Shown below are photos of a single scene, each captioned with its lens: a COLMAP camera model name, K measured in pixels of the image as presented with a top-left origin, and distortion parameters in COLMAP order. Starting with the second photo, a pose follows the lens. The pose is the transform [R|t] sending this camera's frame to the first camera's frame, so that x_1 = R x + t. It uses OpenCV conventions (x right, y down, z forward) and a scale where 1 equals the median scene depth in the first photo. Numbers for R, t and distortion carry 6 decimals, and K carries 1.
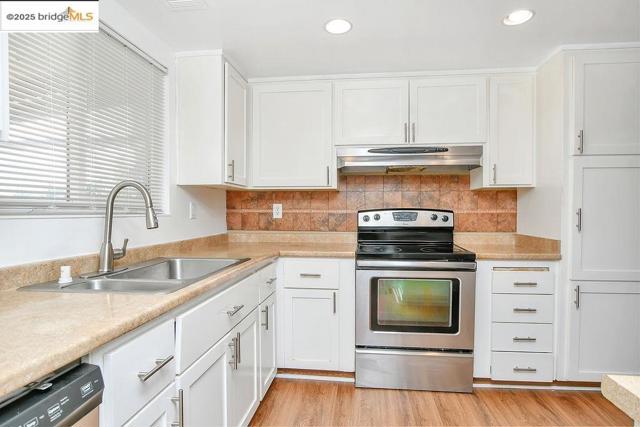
lens RADIAL K [[341.6, 0, 325.2], [0, 341.6, 218.6], [0, 0, 1]] dist [-0.017452, -0.000247]
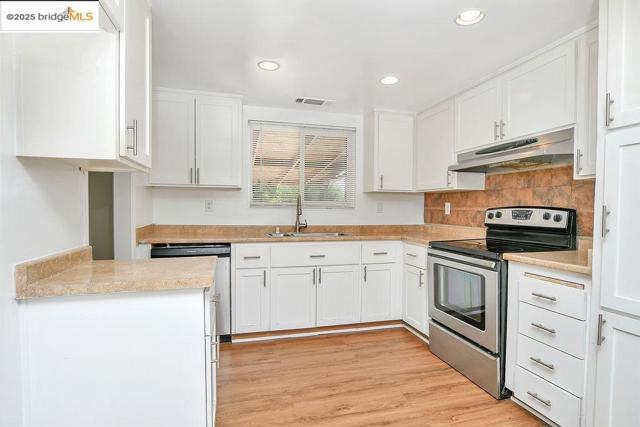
lens RADIAL K [[341.6, 0, 324.8], [0, 341.6, 218.6], [0, 0, 1]] dist [-0.017452, -0.000247]
pose [[0.366590, 0.030339, -0.929888, 0.901851], [-0.023995, 0.999444, 0.023149, -0.003990], [0.930073, 0.013827, 0.367114, 0.150368]]
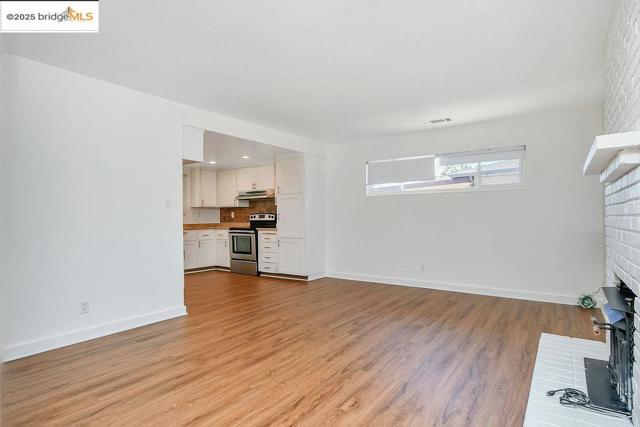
lens RADIAL K [[341.6, 0, 326.5], [0, 341.6, 218.4], [0, 0, 1]] dist [-0.017452, -0.000247]
pose [[0.874312, -0.006645, -0.485319, 1.933647], [-0.001718, 0.999858, -0.016786, 0.051654], [0.485361, 0.015510, 0.874176, -1.050991]]
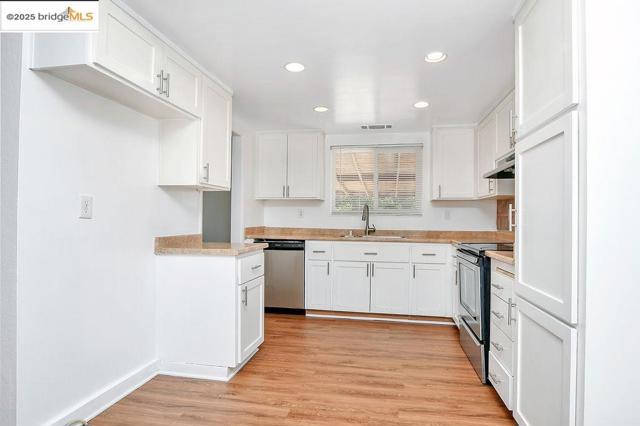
lens RADIAL K [[341.6, 0, 324.4], [0, 341.6, 214.1], [0, 0, 1]] dist [-0.017452, -0.000247]
pose [[-0.079388, -0.016908, -0.996700, 1.228617], [-0.027845, 0.999504, -0.014737, 0.013461], [0.996455, 0.026583, -0.079819, 0.459309]]
